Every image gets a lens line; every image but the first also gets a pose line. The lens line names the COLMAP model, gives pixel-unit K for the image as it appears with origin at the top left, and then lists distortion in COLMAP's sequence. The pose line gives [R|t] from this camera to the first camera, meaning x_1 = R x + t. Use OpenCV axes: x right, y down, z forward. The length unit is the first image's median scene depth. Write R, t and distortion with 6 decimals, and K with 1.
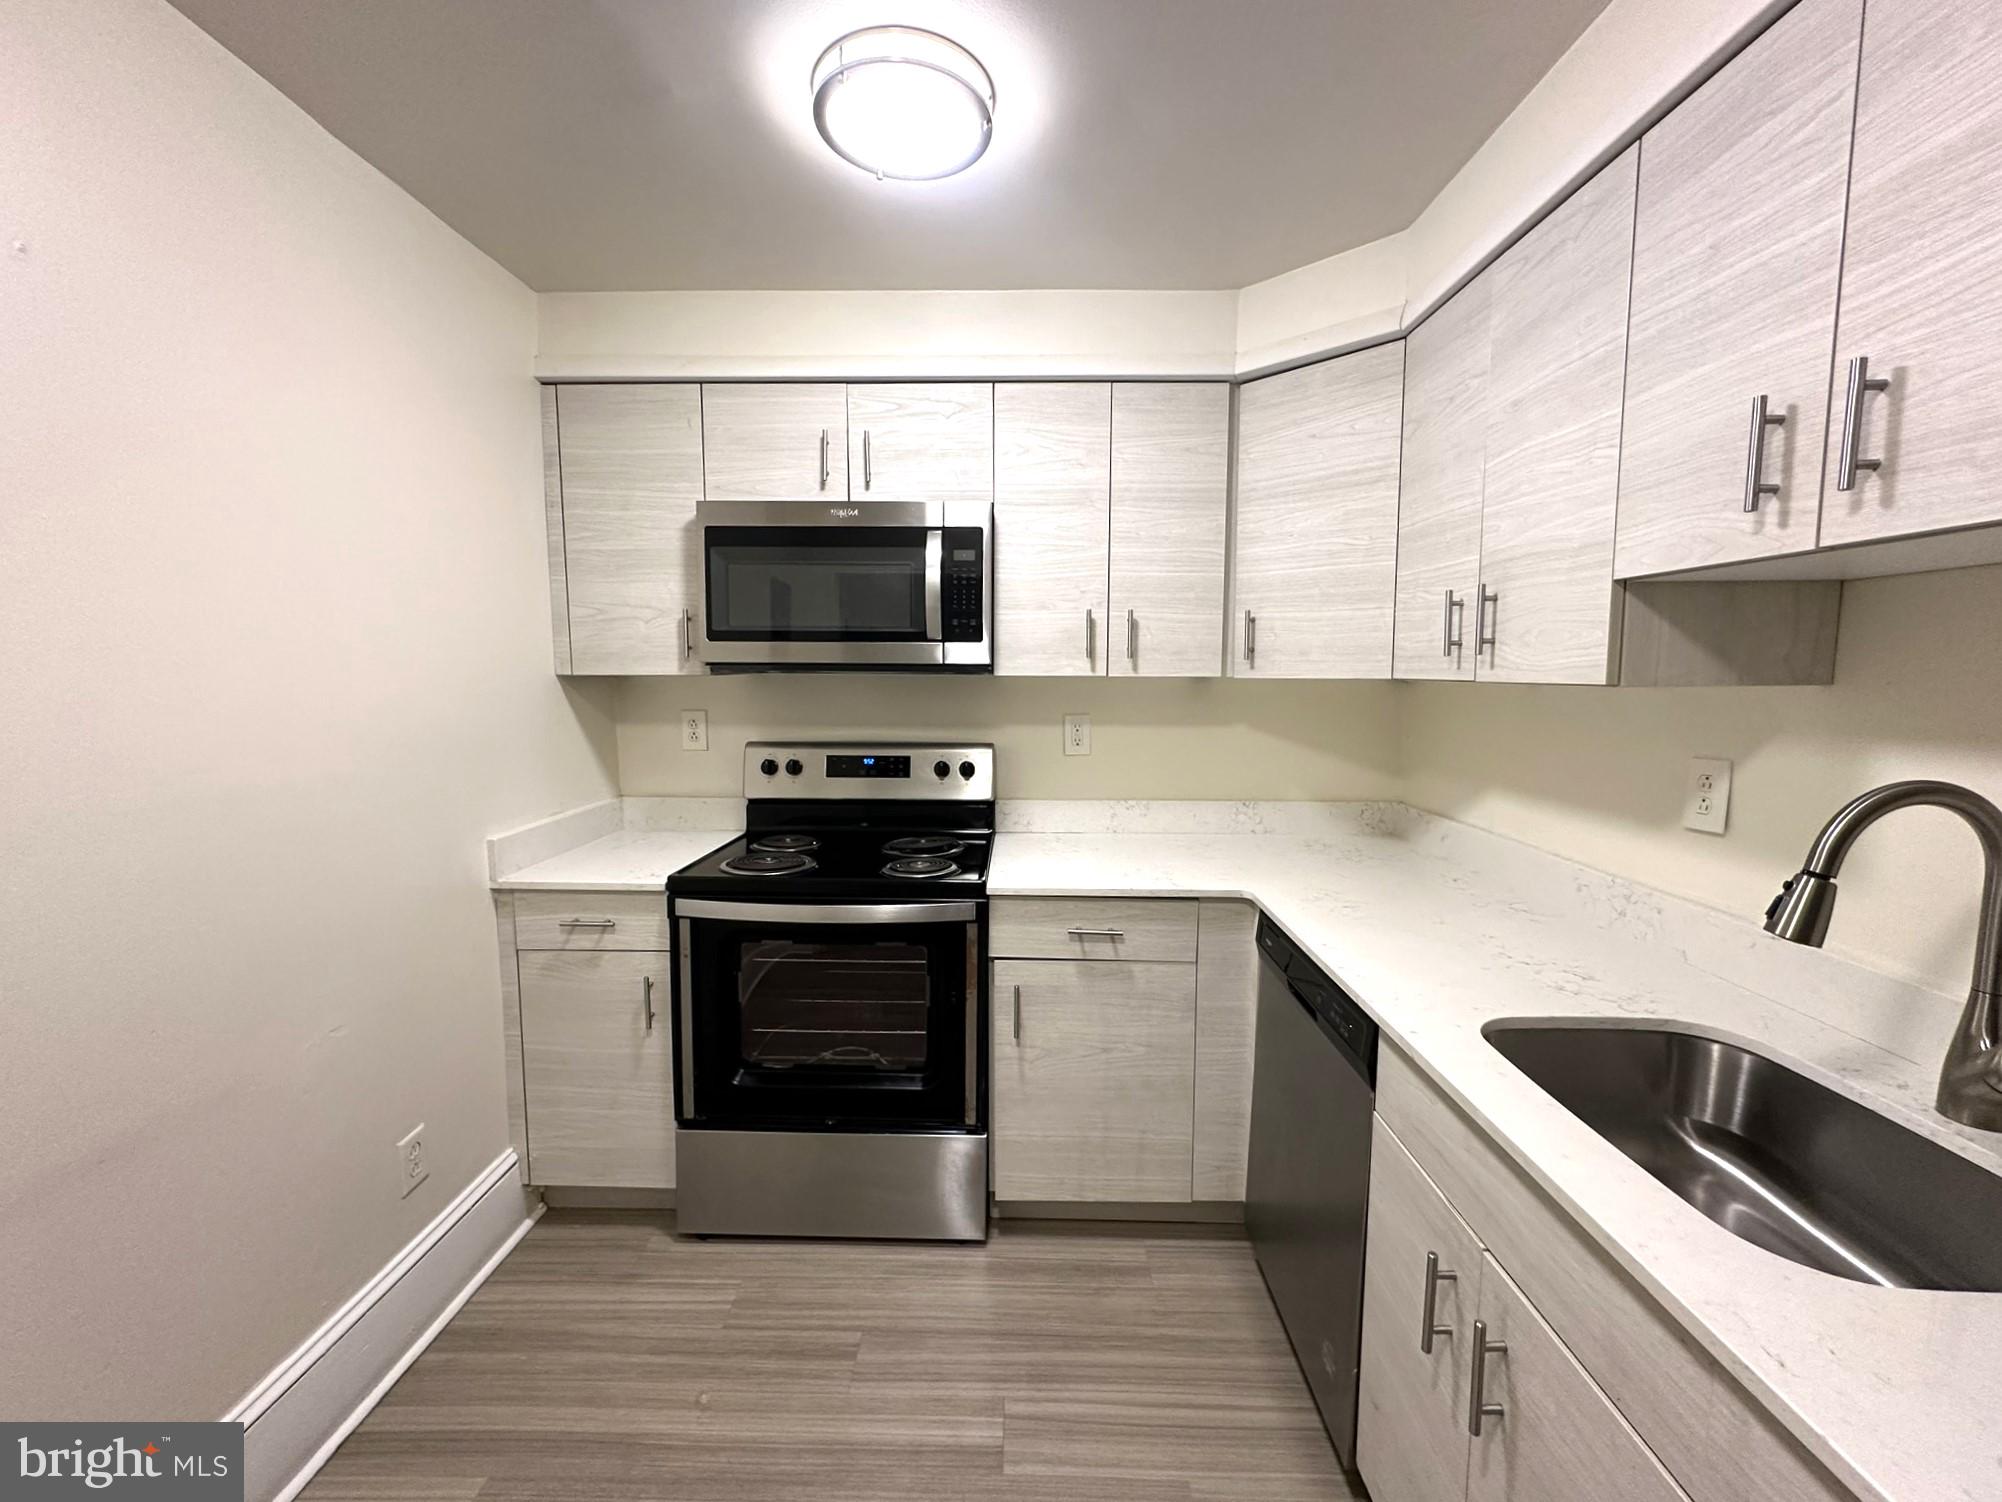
lens RADIAL K [[815.6, 0, 1001.0], [0, 815.6, 751.0], [0, 0, 1]] dist [-0.000184, -0.000057]
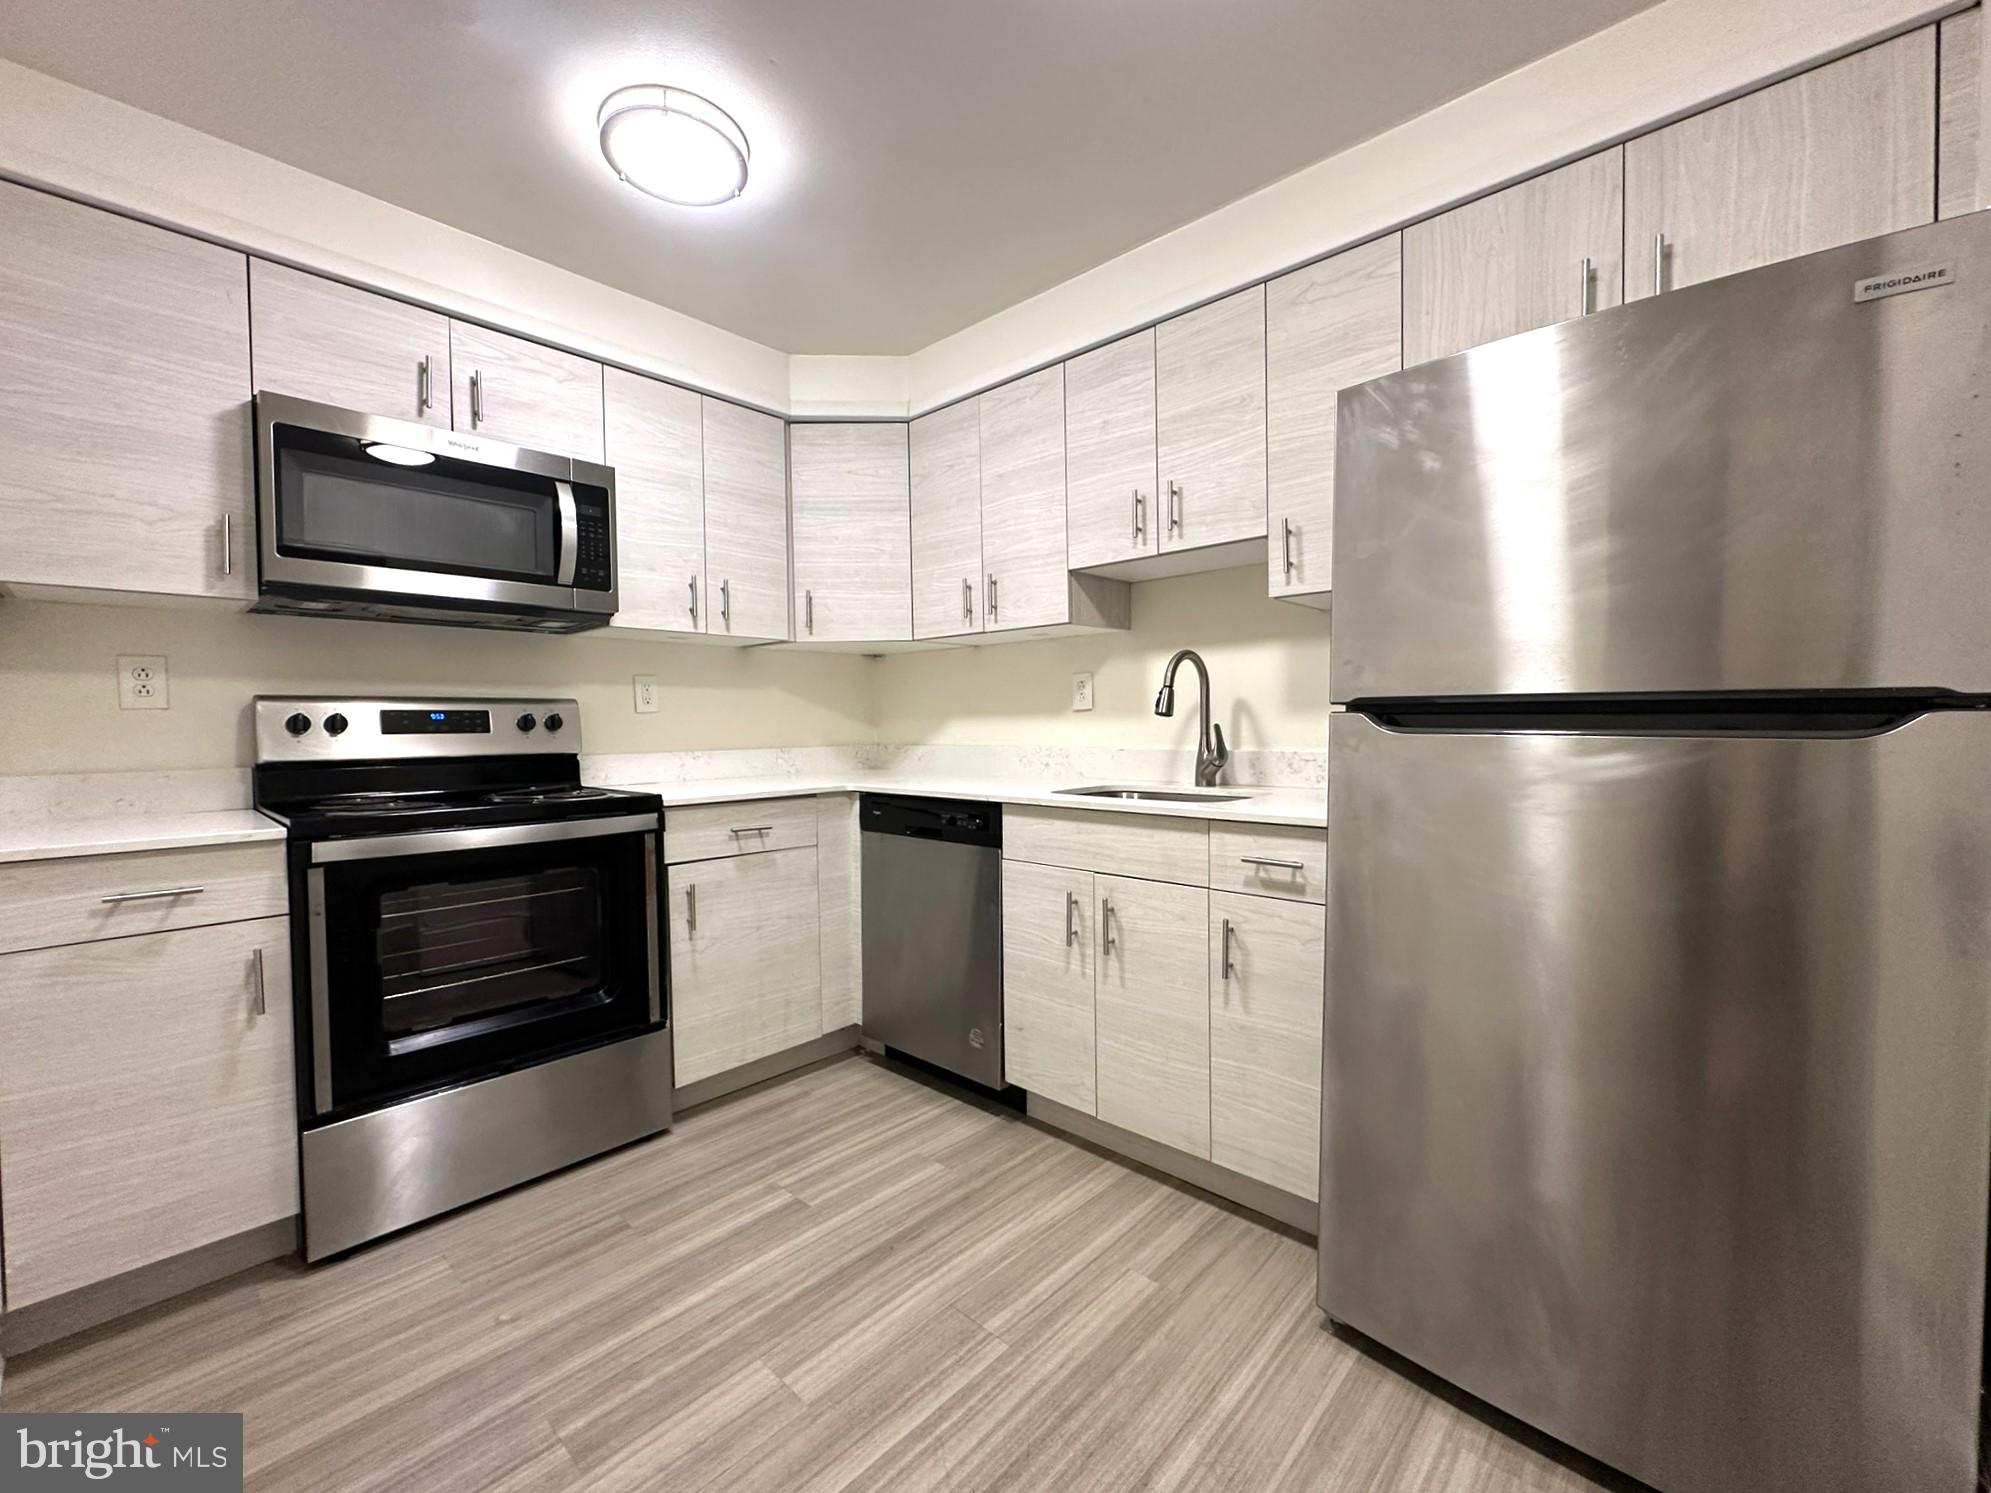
lens RADIAL K [[815.2, 0, 995.5], [0, 815.2, 746.5], [0, 0, 1]] dist [-0.002816, 0.000077]
pose [[0.662544, -0.033944, 0.748254, -0.547642], [0.090351, 0.995300, -0.034850, 0.171590], [-0.743554, 0.090695, 0.662497, -0.101033]]
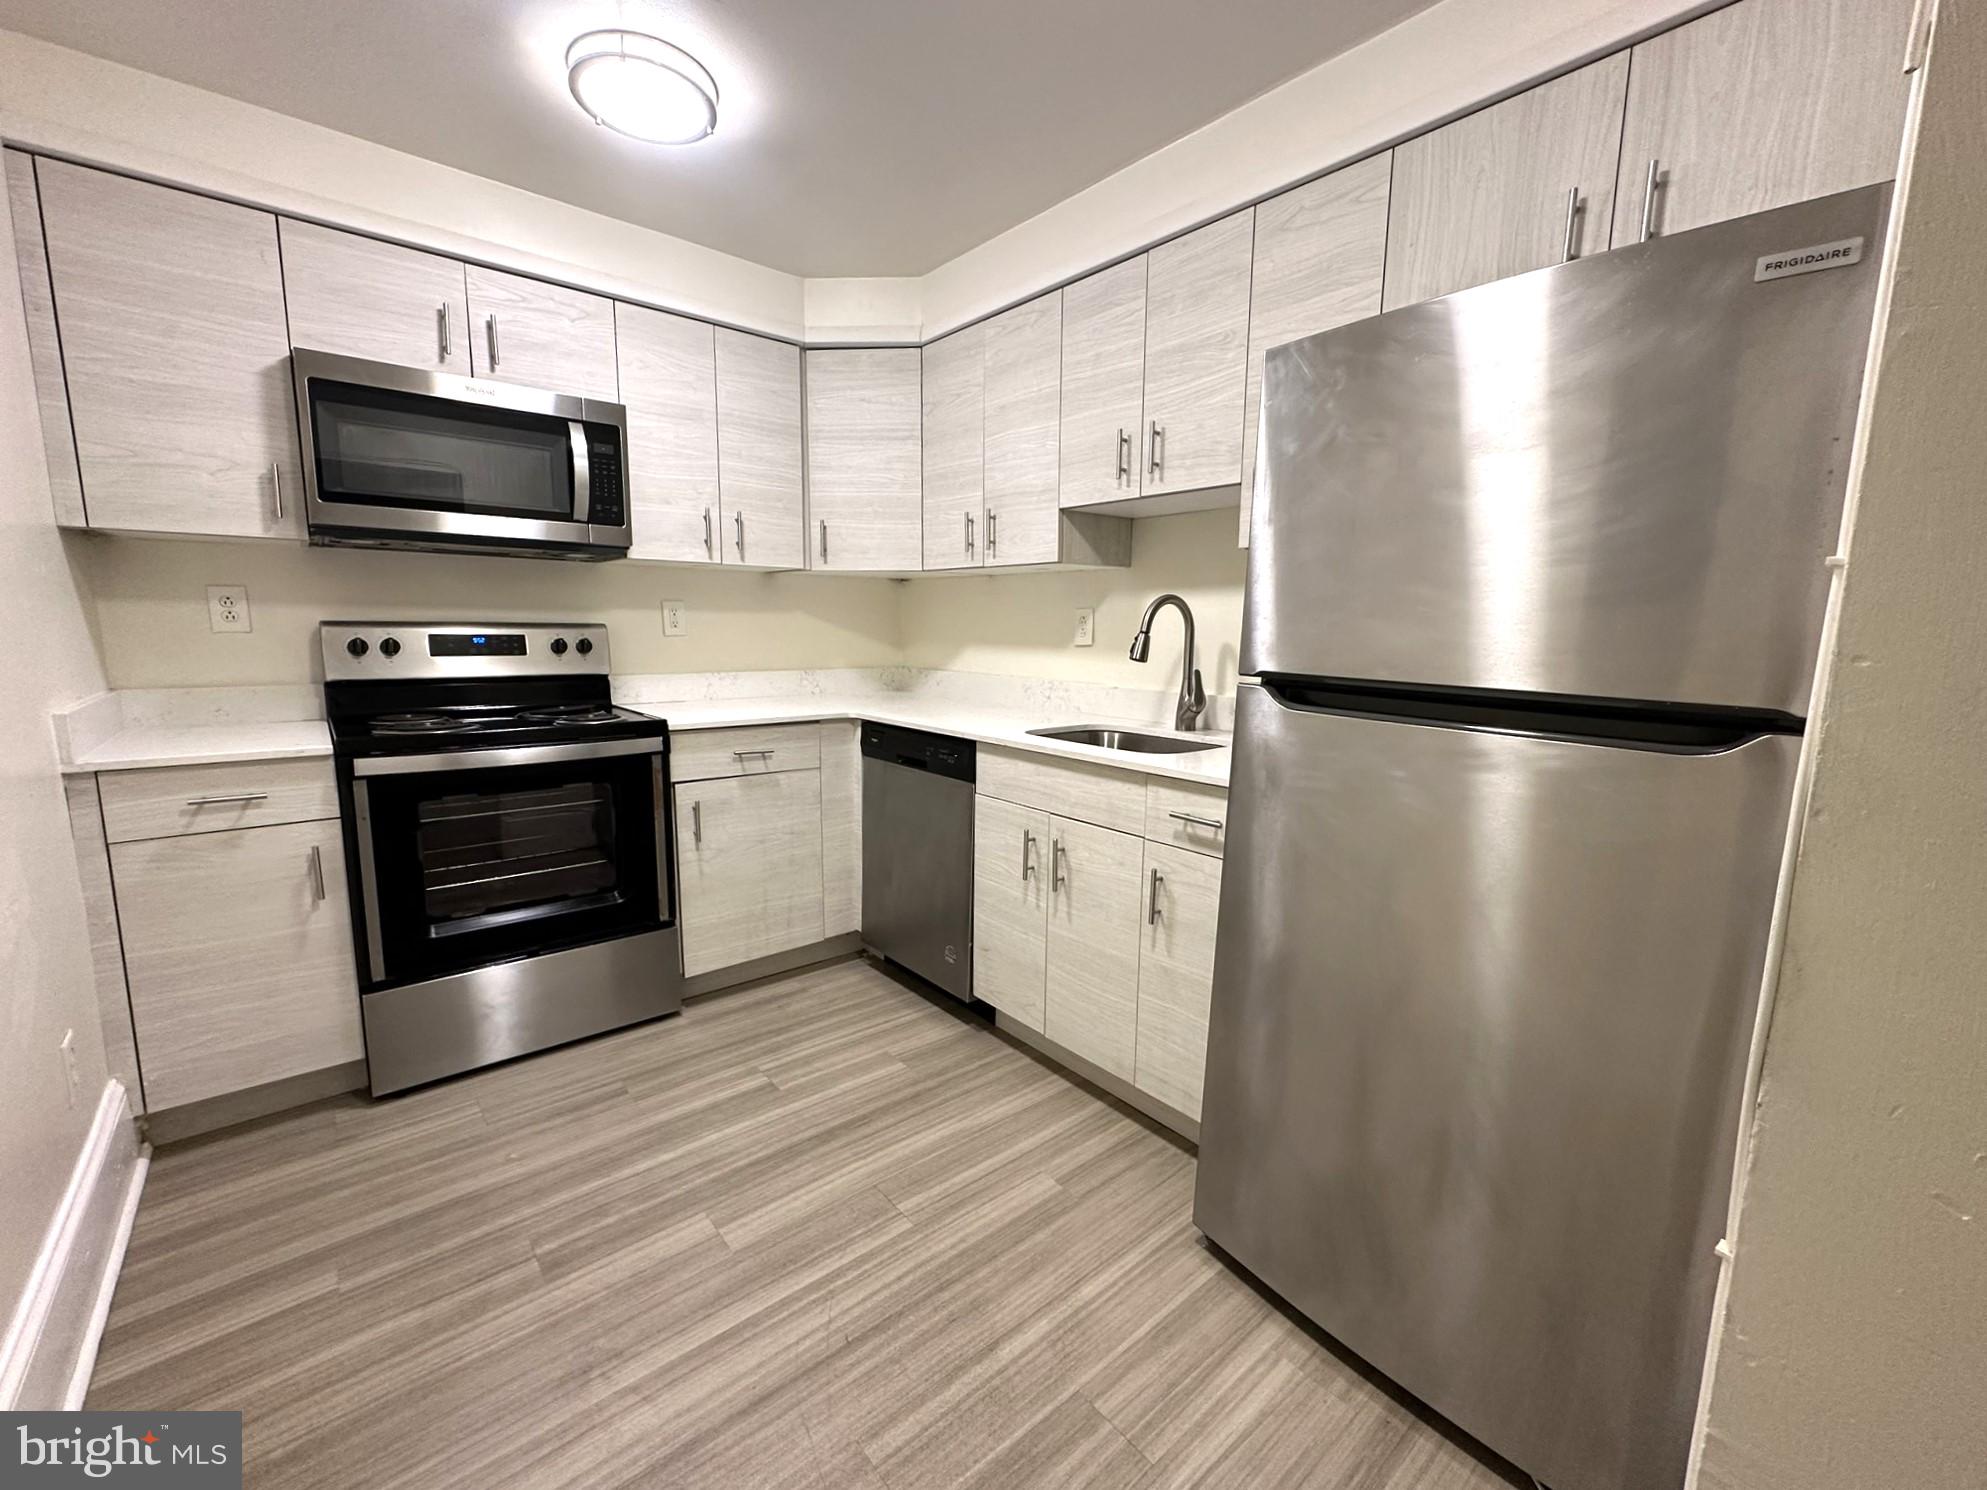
lens RADIAL K [[814.9, 0, 993.5], [0, 814.9, 745.0], [0, 0, 1]] dist [-0.001049, -0.000377]
pose [[0.749063, -0.090747, 0.656254, -0.455929], [0.055156, 0.995678, 0.074727, 0.130445], [-0.660199, -0.019779, 0.750831, -0.255288]]
